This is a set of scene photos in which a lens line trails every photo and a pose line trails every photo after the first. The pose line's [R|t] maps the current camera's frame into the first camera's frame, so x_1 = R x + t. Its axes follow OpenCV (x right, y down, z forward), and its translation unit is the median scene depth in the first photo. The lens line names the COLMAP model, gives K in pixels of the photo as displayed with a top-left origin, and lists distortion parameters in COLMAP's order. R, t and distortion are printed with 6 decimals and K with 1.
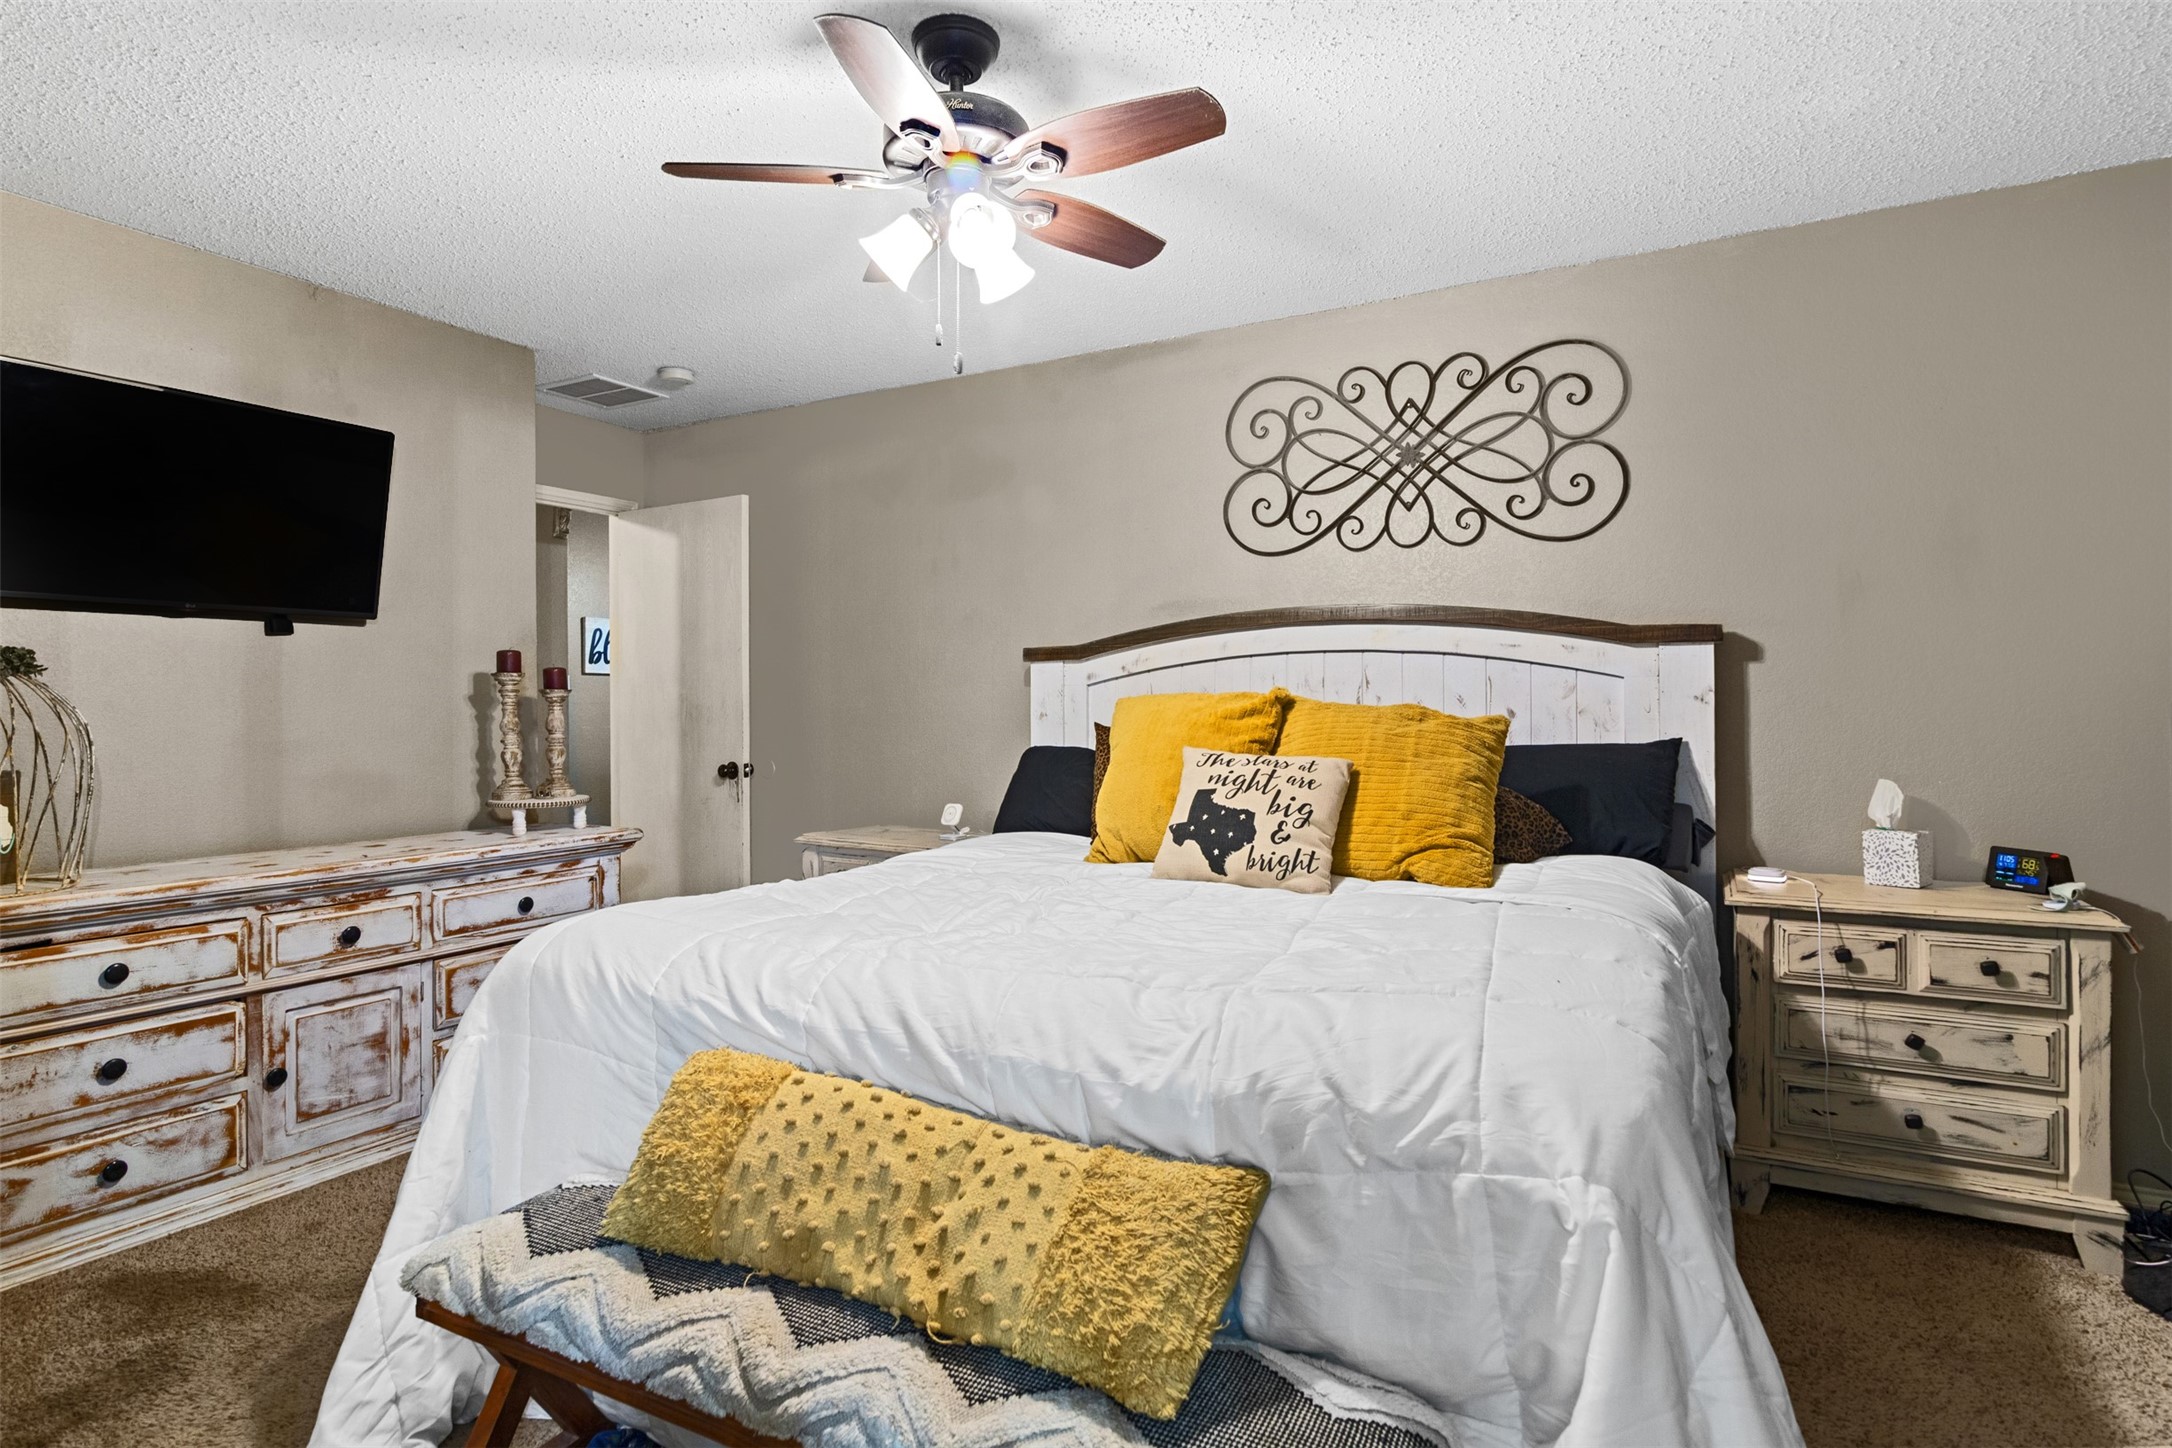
lens RADIAL K [[1136.1, 0, 1069.9], [0, 1136.1, 715.9], [0, 0, 1]] dist [-0.000112, -0.000756]
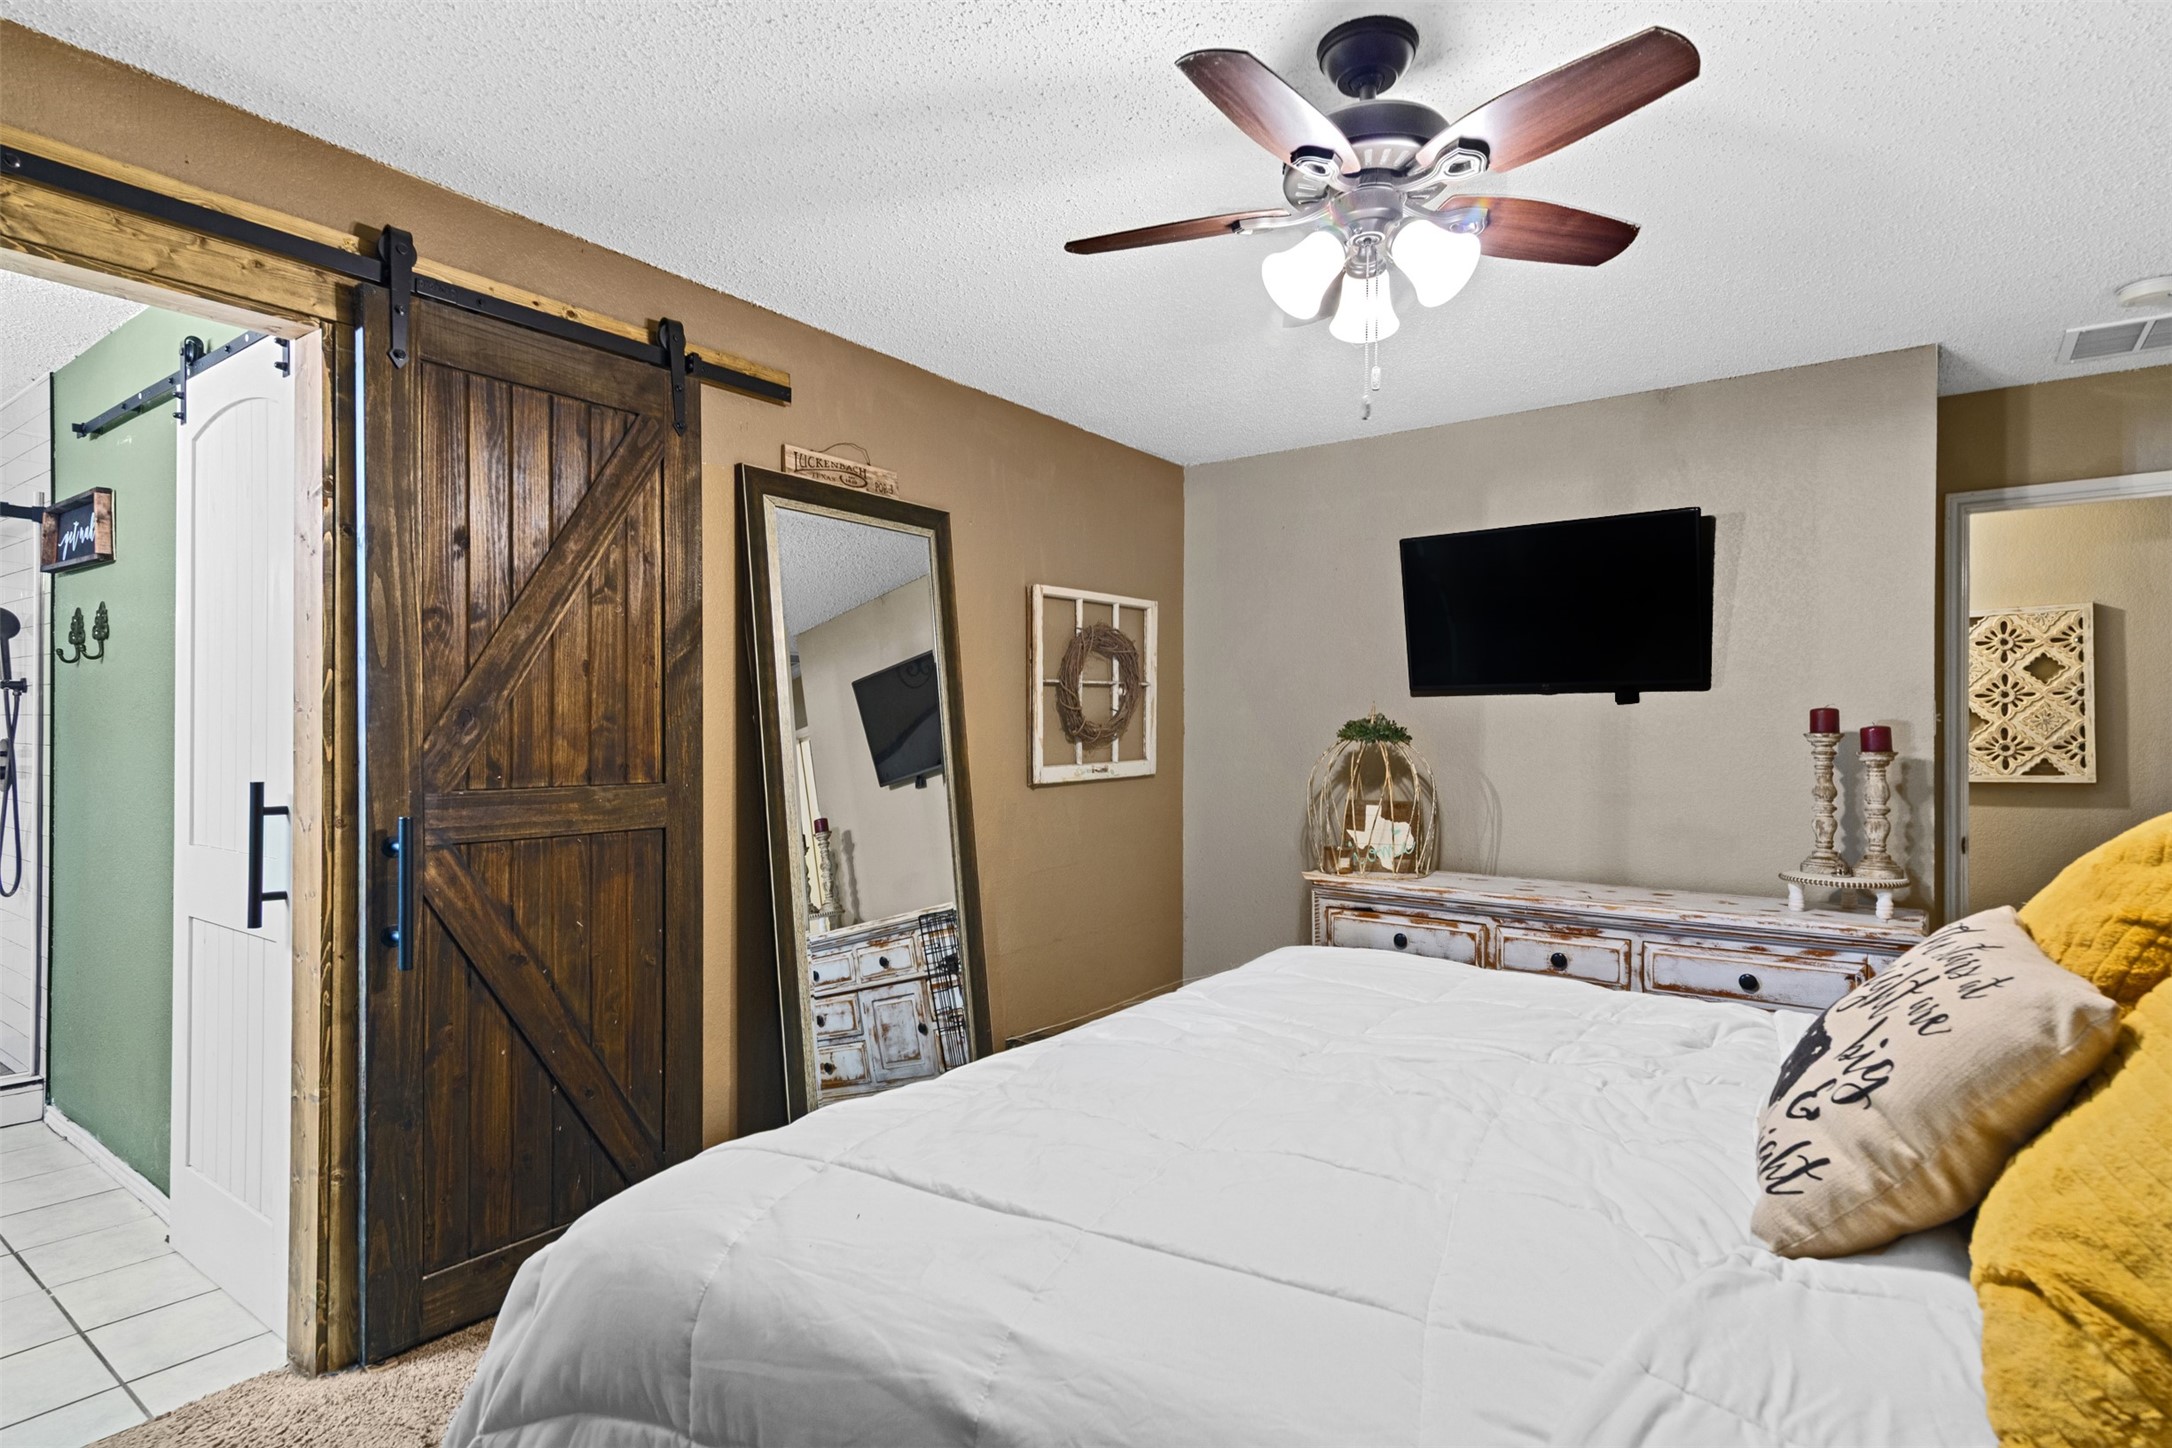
lens RADIAL K [[1136.1, 0, 1069.9], [0, 1136.1, 715.9], [0, 0, 1]] dist [-0.000112, -0.000756]
pose [[-0.135559, -0.009625, -0.990722, 0.584310], [-0.013478, 0.999878, -0.007870, -0.043535], [0.990678, 0.012286, -0.135673, 0.620498]]
